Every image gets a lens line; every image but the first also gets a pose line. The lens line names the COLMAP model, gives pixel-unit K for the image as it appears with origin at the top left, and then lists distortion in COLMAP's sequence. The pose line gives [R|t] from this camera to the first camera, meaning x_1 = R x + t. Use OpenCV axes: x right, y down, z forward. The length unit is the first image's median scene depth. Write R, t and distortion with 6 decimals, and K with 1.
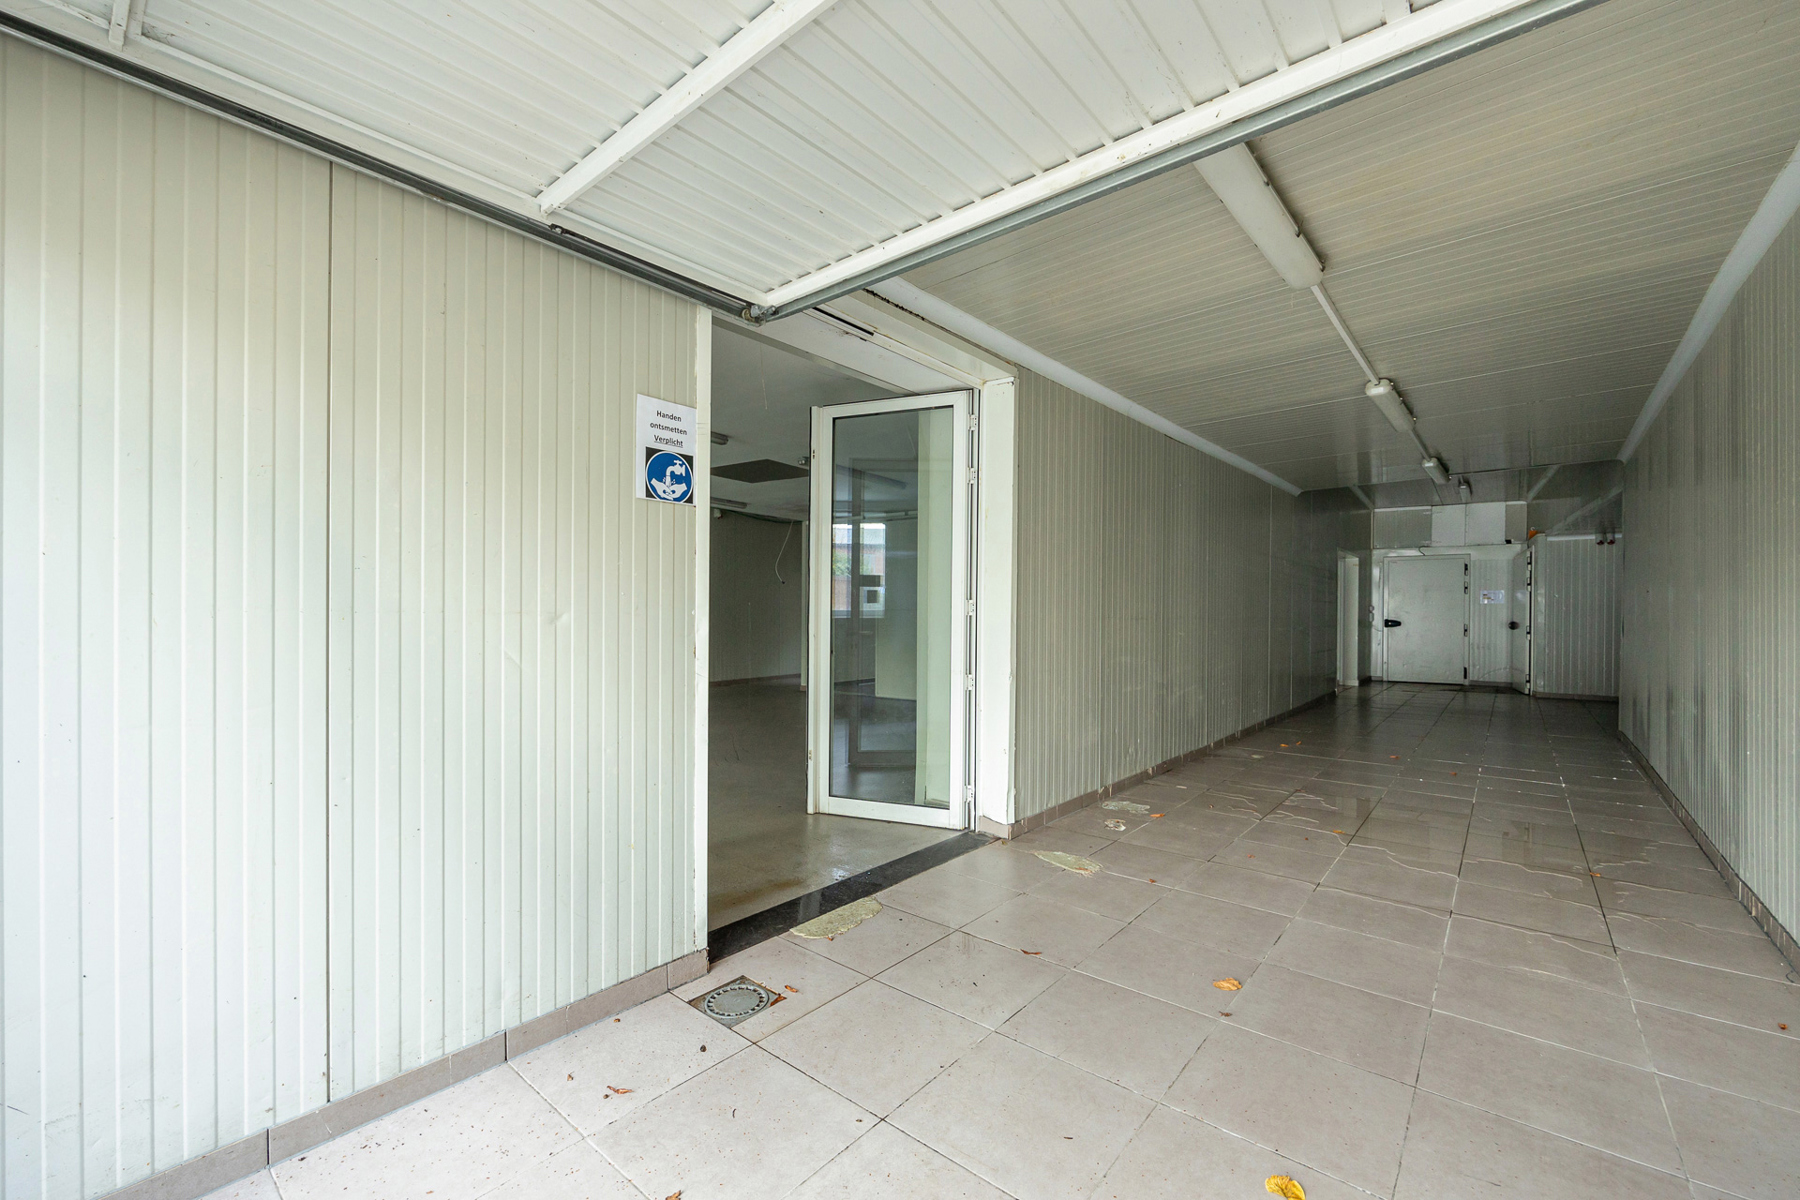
lens RADIAL K [[741.5, 0, 916.8], [0, 741.5, 603.7], [0, 0, 1]] dist [-0.000756, 0.000137]
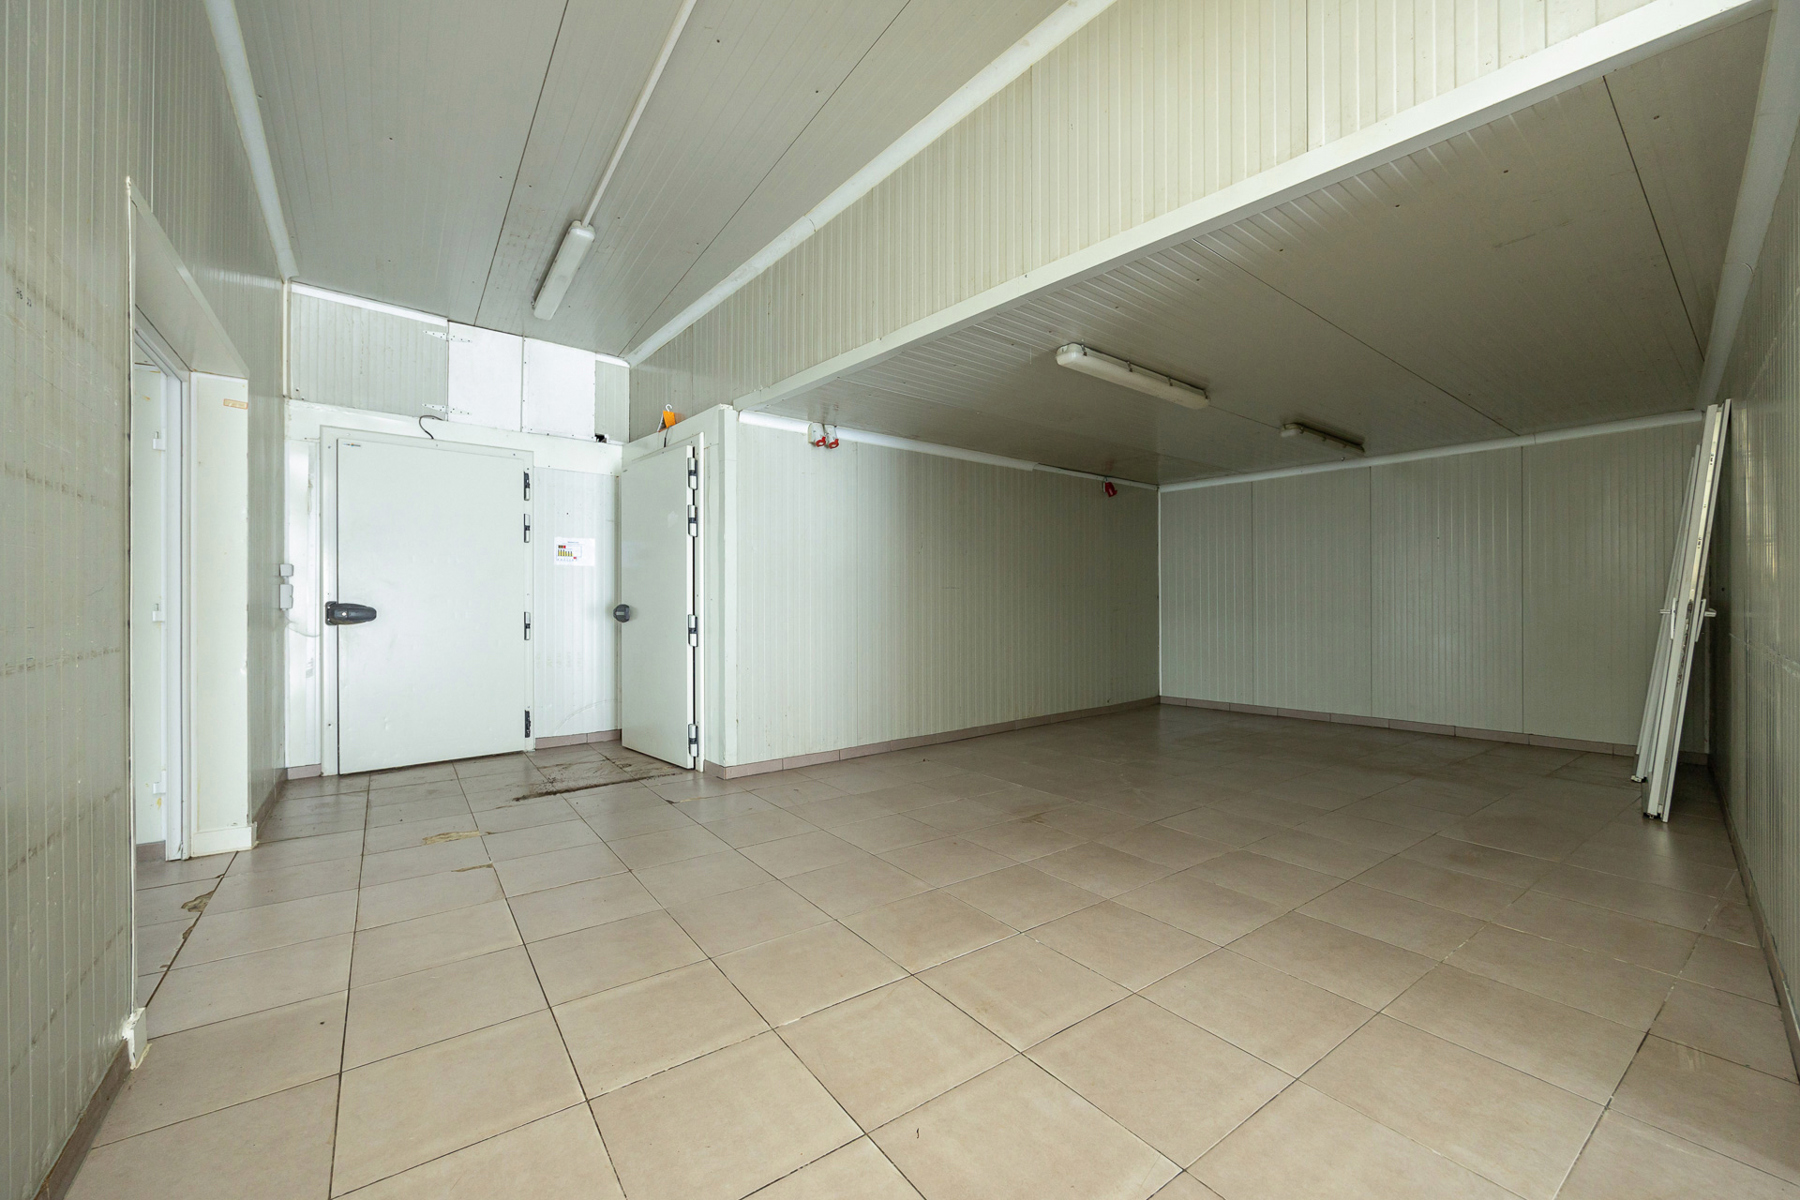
lens RADIAL K [[741.5, 0, 916.8], [0, 741.5, 603.7], [0, 0, 1]] dist [-0.000756, 0.000137]
pose [[0.260754, -0.012566, 0.965323, 0.375734], [-0.010822, 0.999814, 0.015938, 0.013525], [-0.965345, -0.014603, 0.260570, 0.658242]]
